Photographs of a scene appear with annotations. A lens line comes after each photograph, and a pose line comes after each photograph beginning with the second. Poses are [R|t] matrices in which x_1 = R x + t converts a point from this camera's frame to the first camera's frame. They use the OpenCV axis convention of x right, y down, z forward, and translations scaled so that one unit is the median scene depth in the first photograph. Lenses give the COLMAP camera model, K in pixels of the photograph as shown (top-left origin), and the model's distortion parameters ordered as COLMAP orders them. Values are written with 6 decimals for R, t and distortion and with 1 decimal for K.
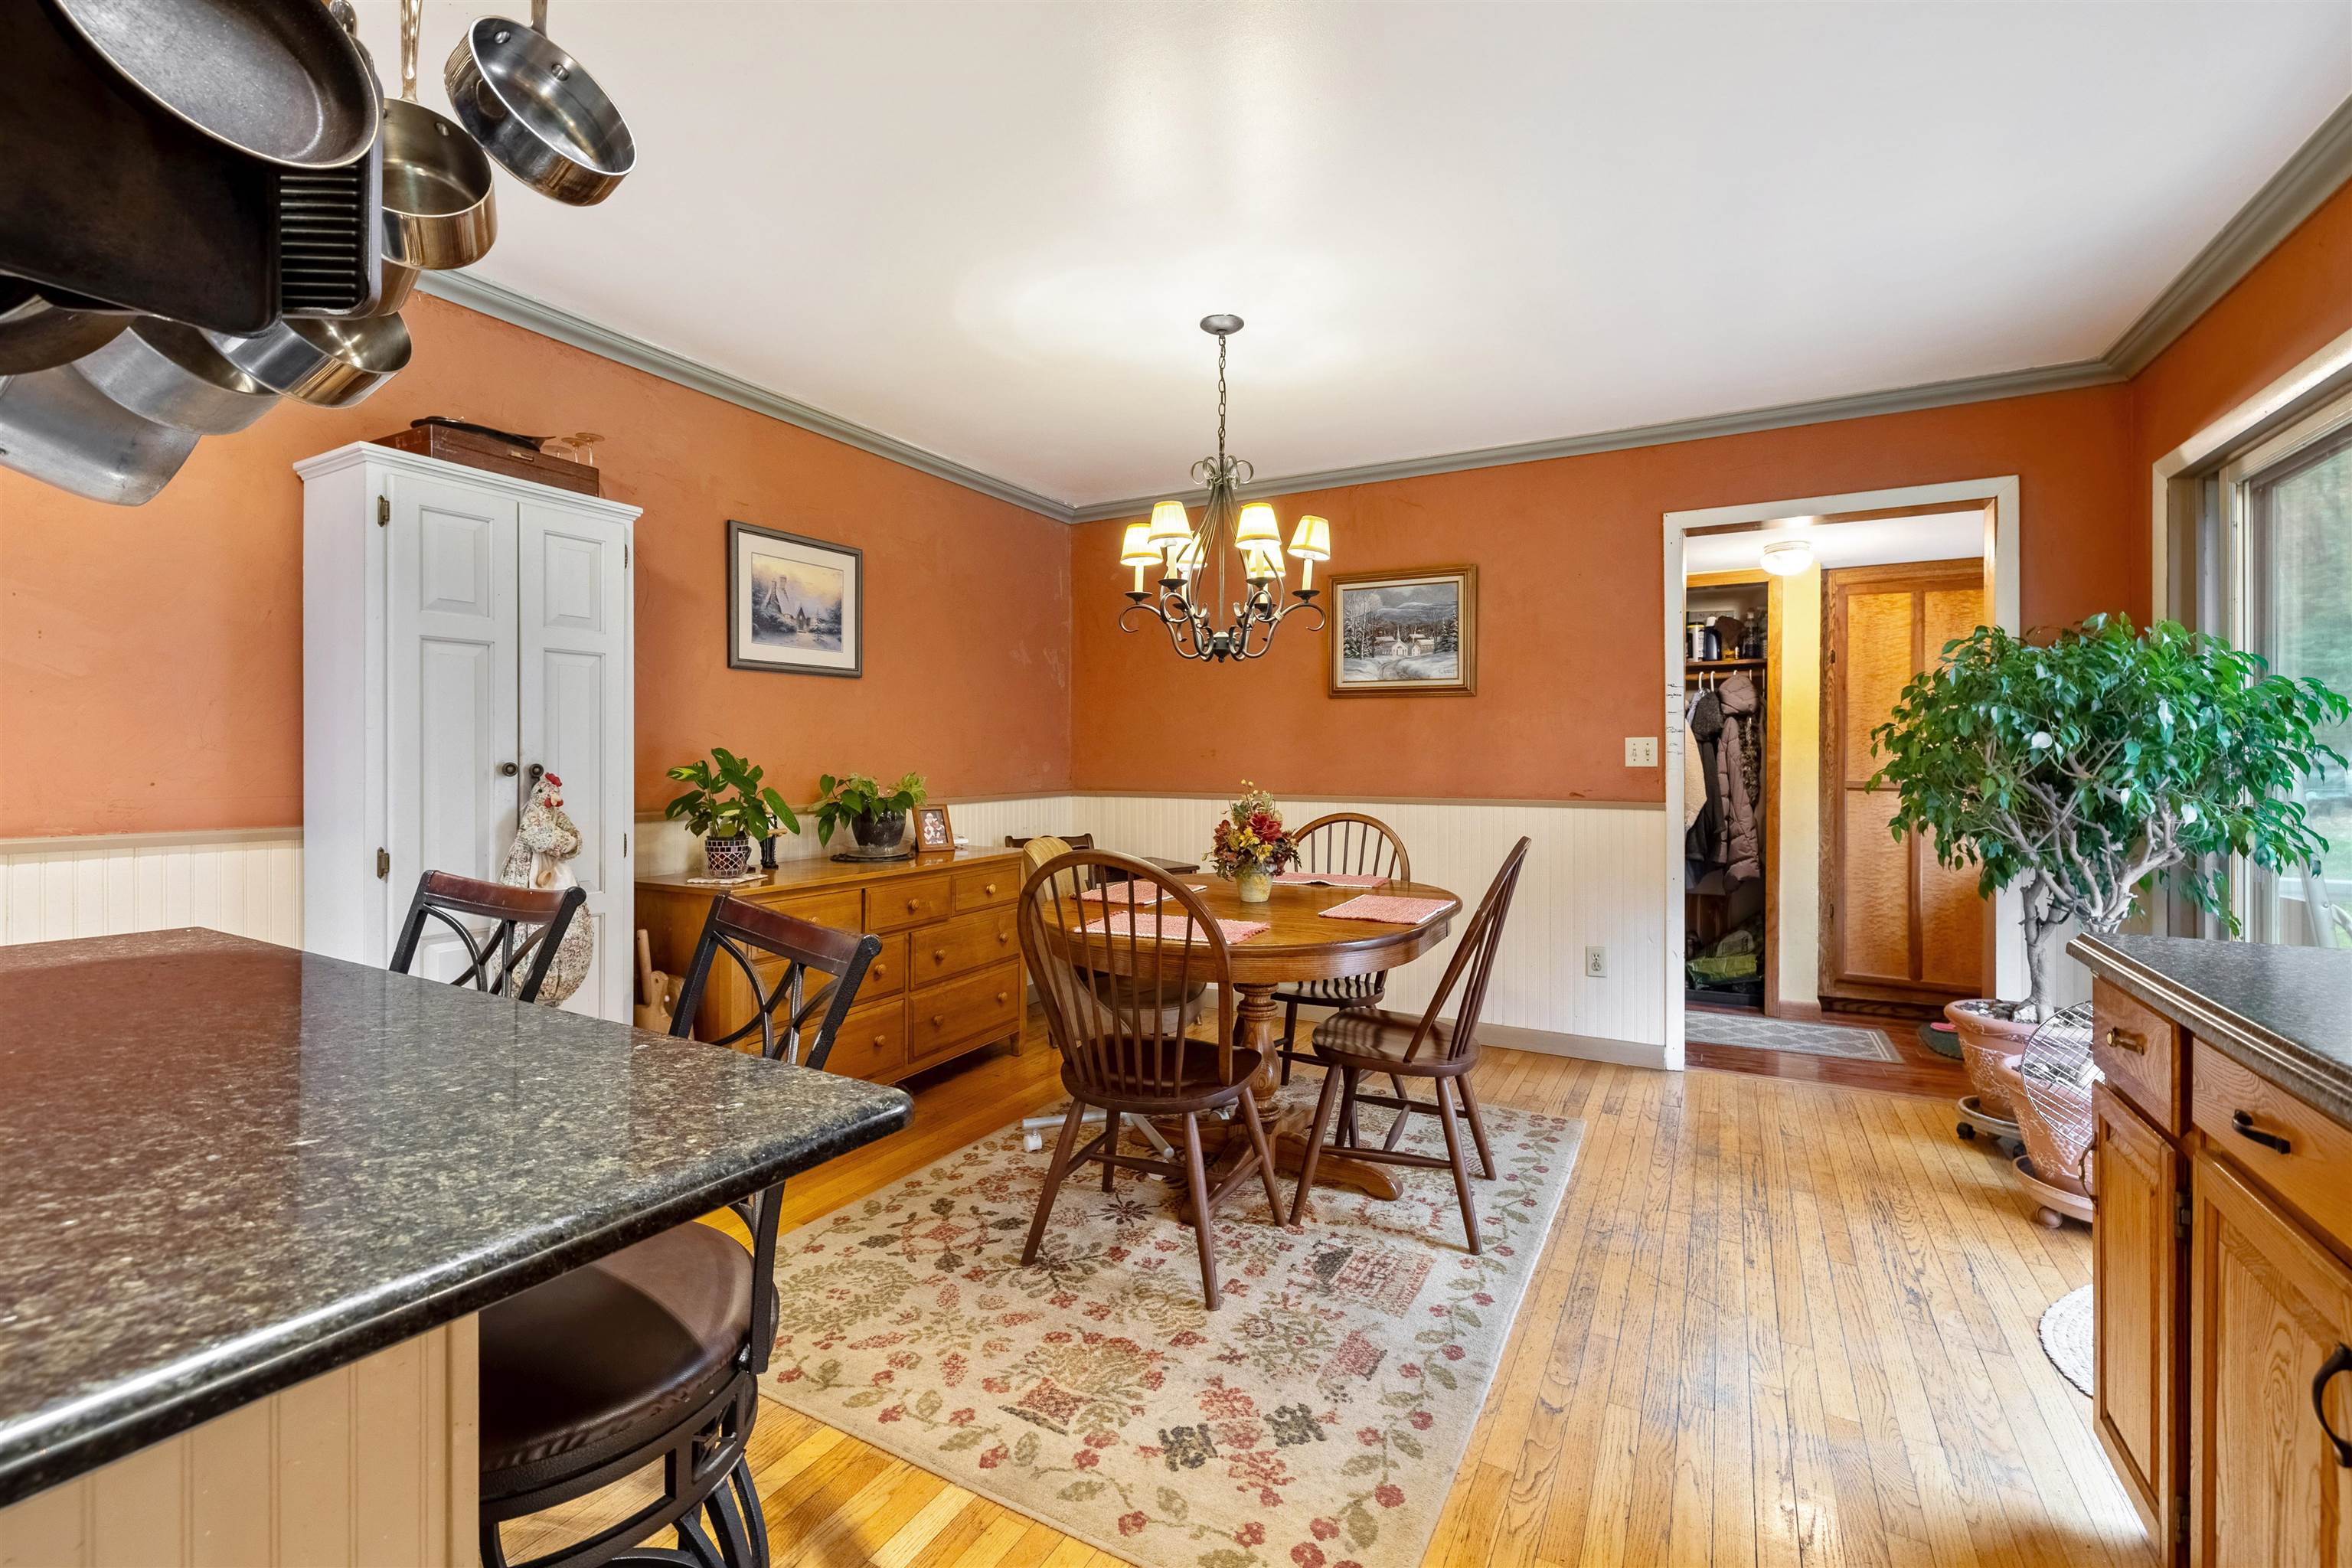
lens RADIAL K [[1015.1, 0, 1181.5], [0, 1015.1, 761.0], [0, 0, 1]] dist [-0.000854, -0.000290]
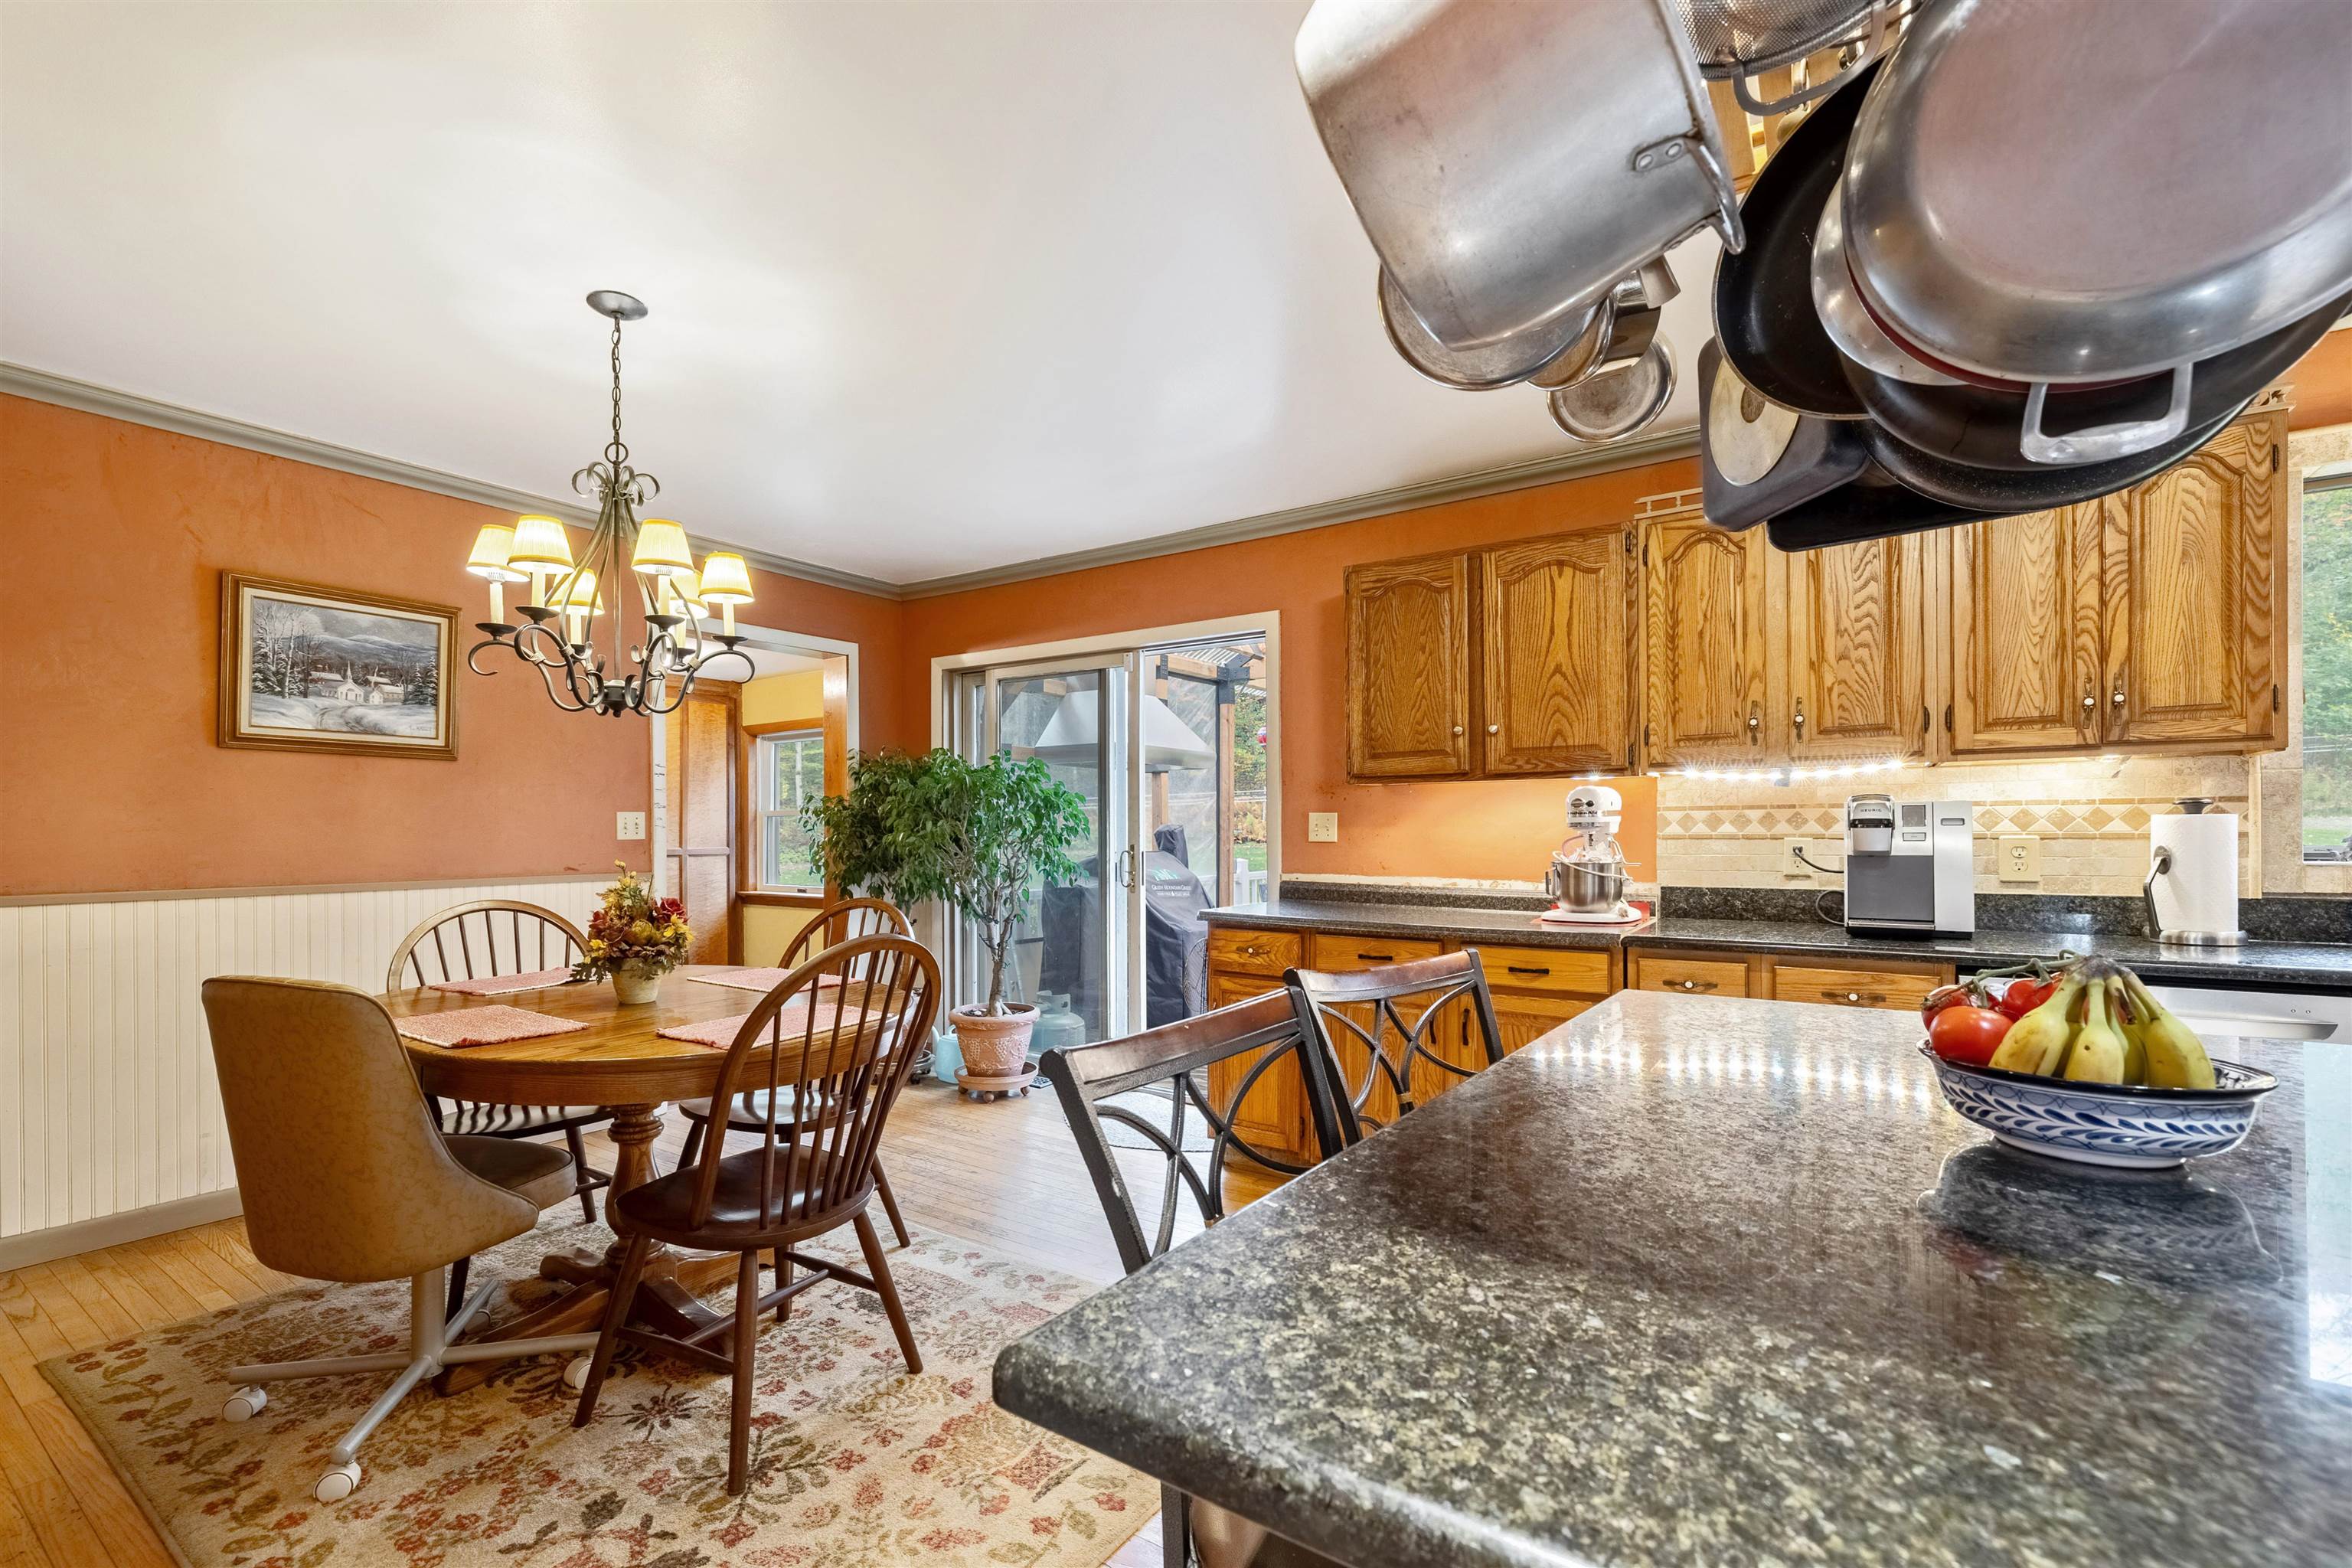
lens RADIAL K [[1031.1, 0, 1067.4], [0, 1031.1, 830.1], [0, 0, 1]] dist [0.000112, -0.000387]
pose [[0.147754, -0.003614, 0.989017, -0.545013], [0.006178, 0.999977, 0.002731, -0.004454], [-0.989005, 0.005706, 0.147773, 0.387902]]
